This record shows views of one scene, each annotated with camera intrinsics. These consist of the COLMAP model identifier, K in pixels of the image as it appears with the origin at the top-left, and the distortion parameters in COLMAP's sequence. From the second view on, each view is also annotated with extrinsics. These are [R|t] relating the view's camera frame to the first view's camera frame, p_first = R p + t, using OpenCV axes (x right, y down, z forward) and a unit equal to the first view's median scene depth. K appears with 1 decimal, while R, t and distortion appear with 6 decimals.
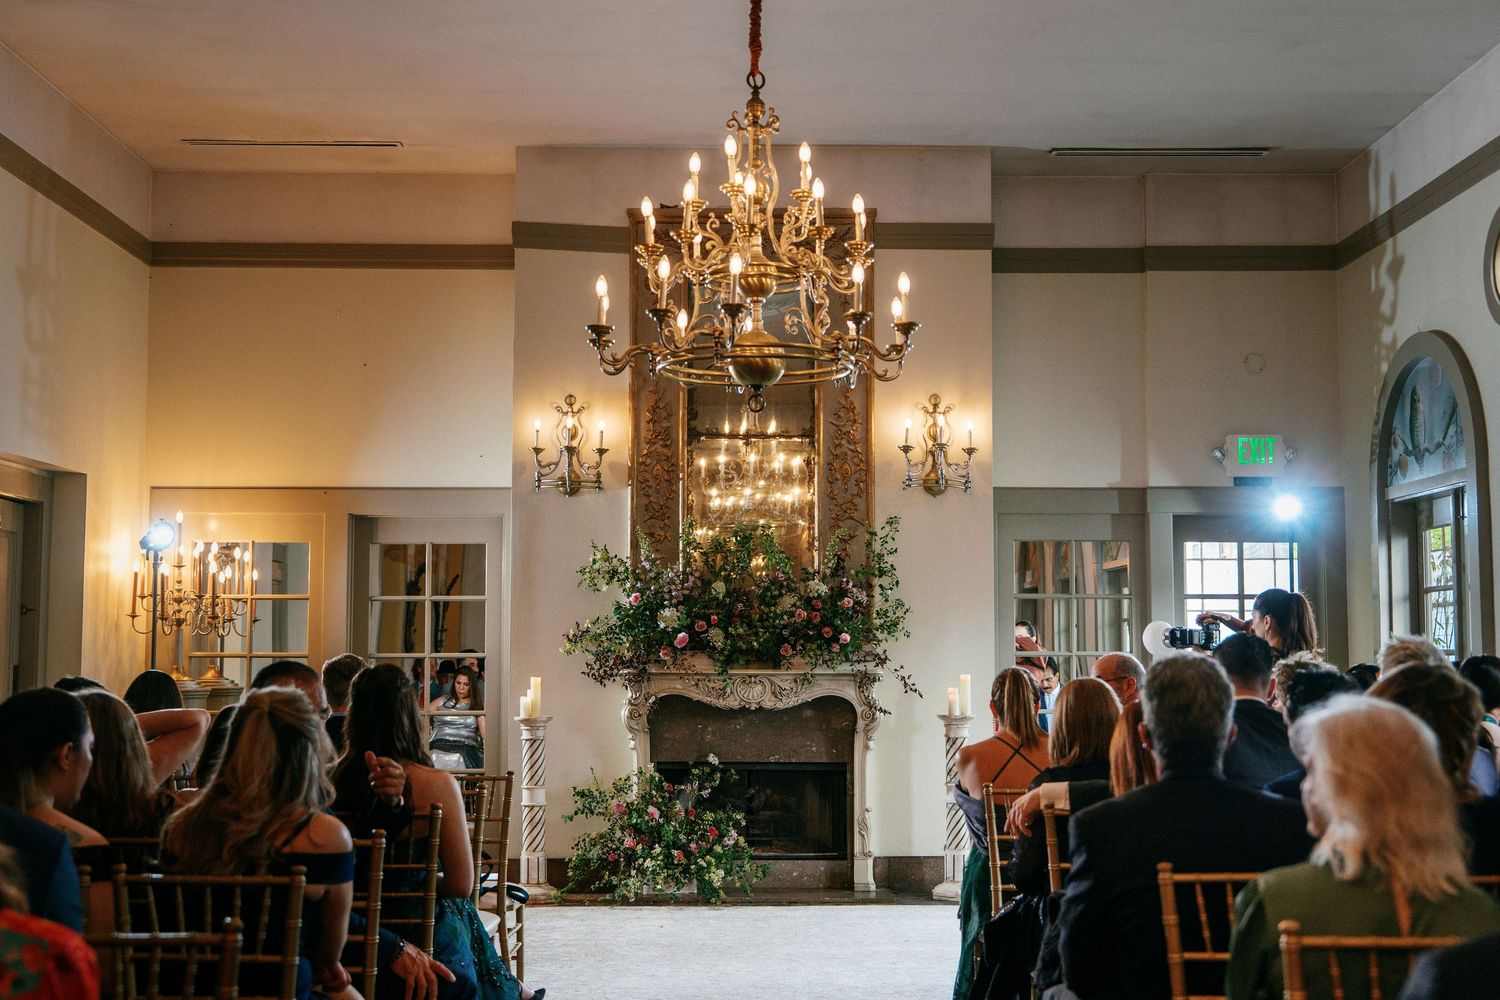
lens RADIAL K [[1801.1, 0, 754.9], [0, 1801.1, 504.5], [0, 0, 1]] dist [0.000388, 0.000000]
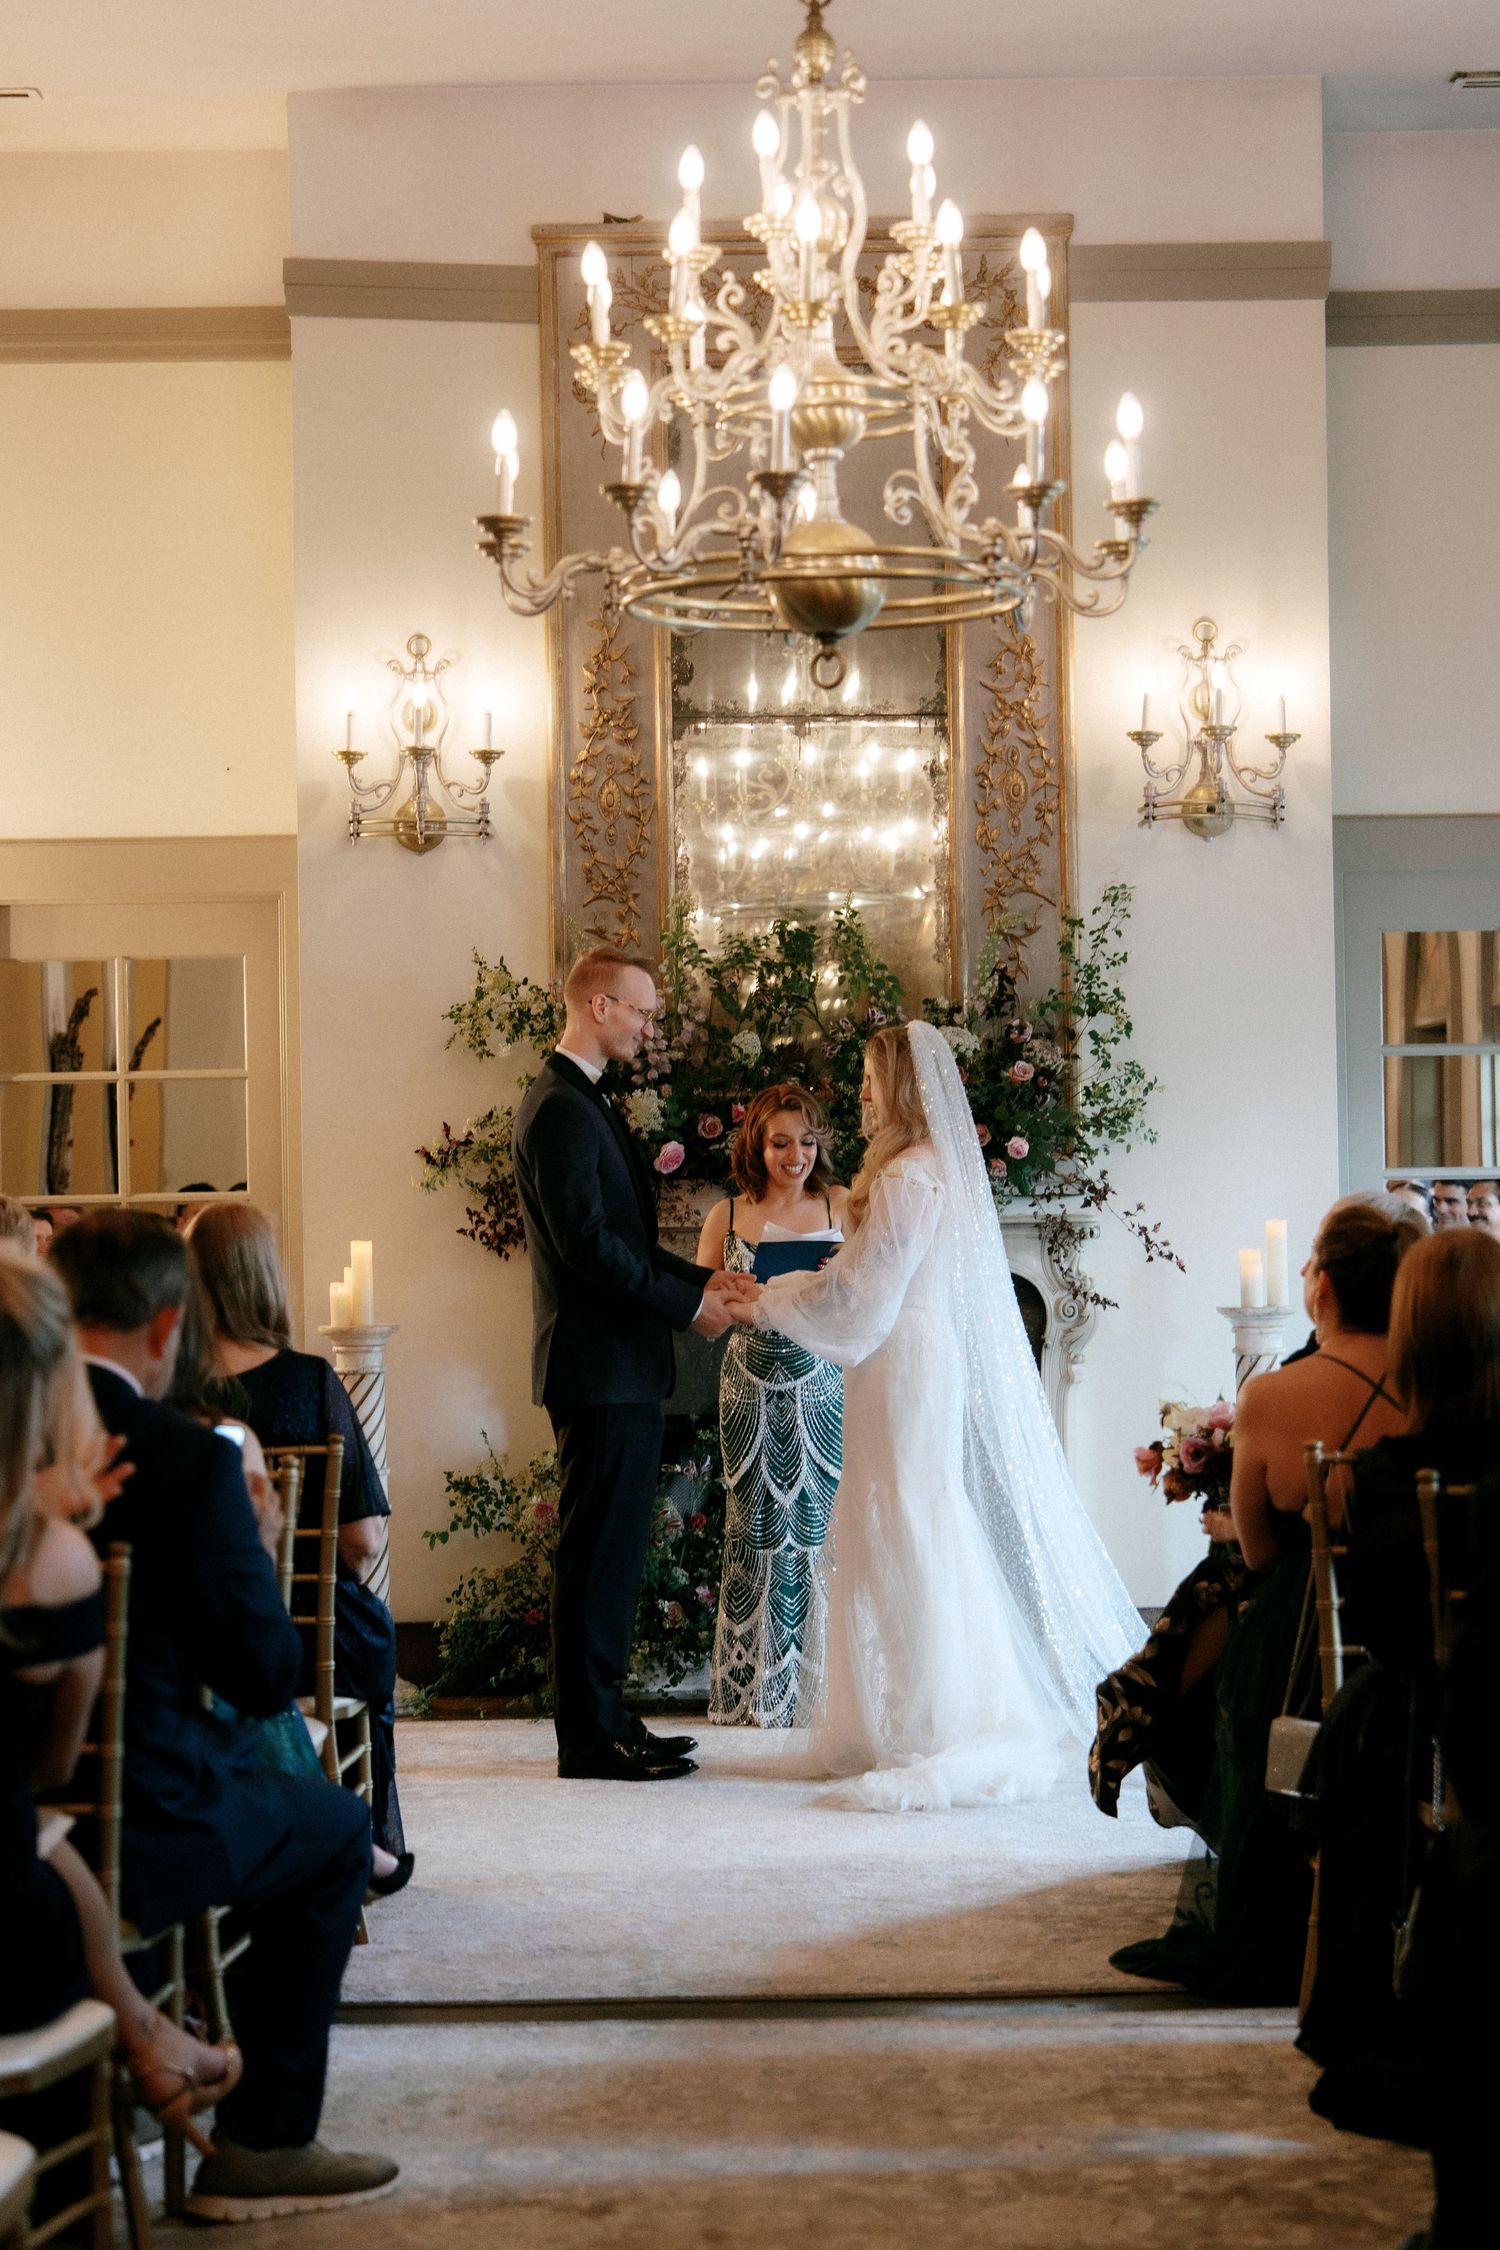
lens RADIAL K [[4339.1, 0, 749.0], [0, 4339.1, 1123.8], [0, 0, 1]] dist [-0.000395, 0.000000]
pose [[0.999774, -0.017506, -0.012077, -0.006201], [0.018320, 0.997310, 0.070966, -0.013283], [0.010802, -0.071172, 0.997406, -0.125963]]
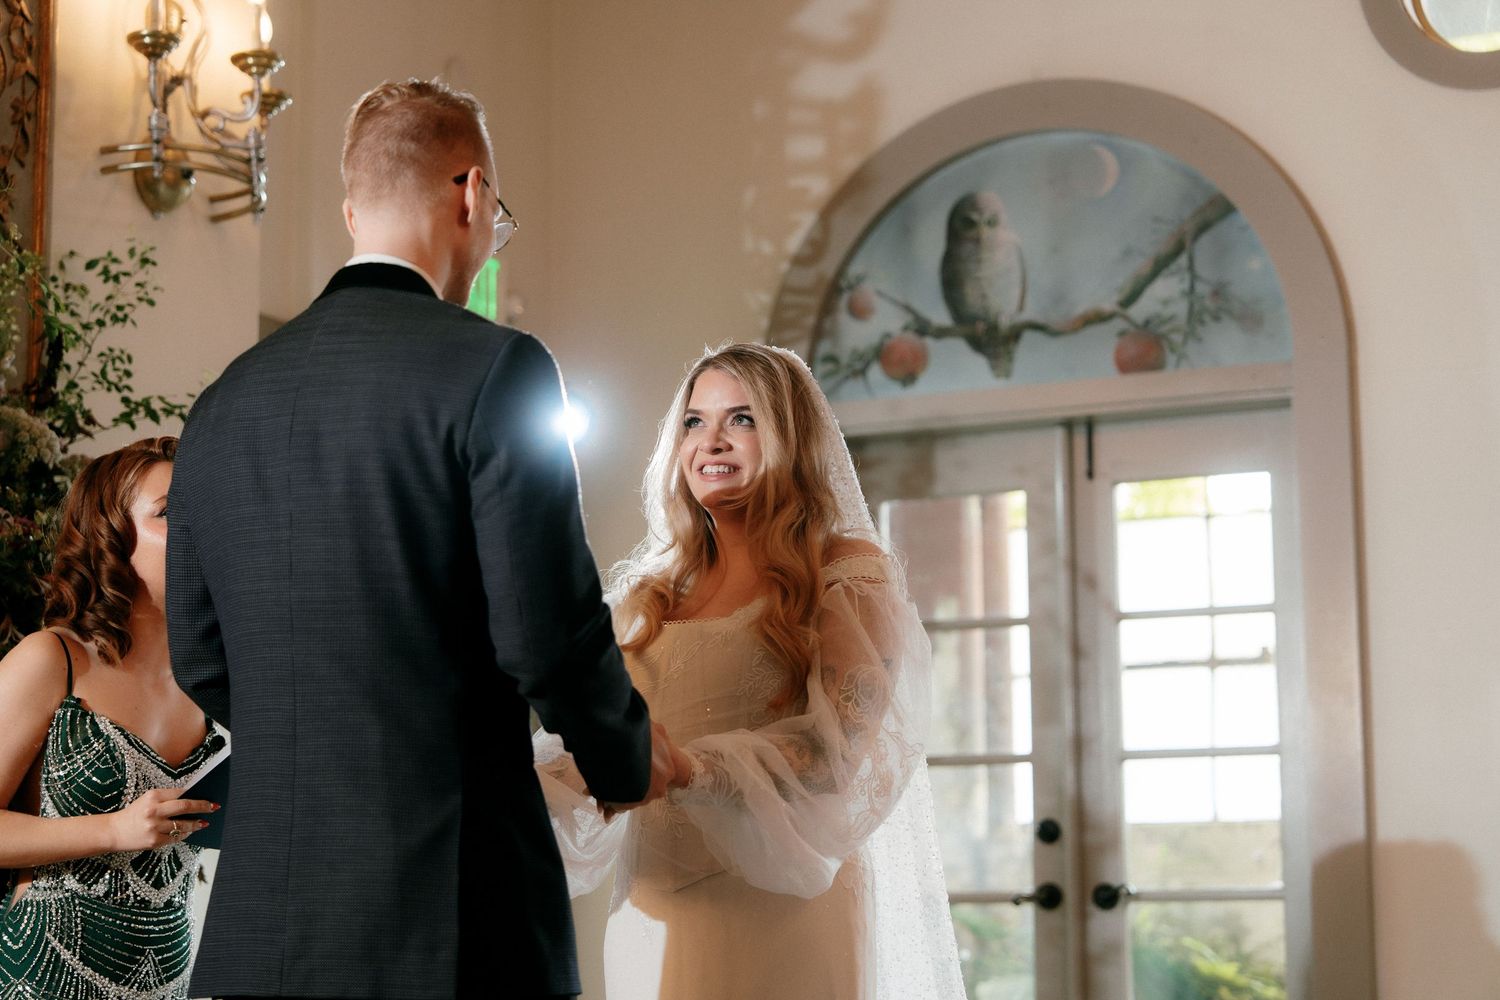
lens RADIAL K [[2899.0, 0, 750.9], [0, 2899.0, 500.8], [0, 0, 1]] dist [0.019365, 0.000000]
pose [[0.439615, 0.120337, 0.890089, -0.320414], [-0.068409, 0.992592, -0.100407, 0.094433], [-0.895577, -0.016749, 0.444590, 0.687984]]
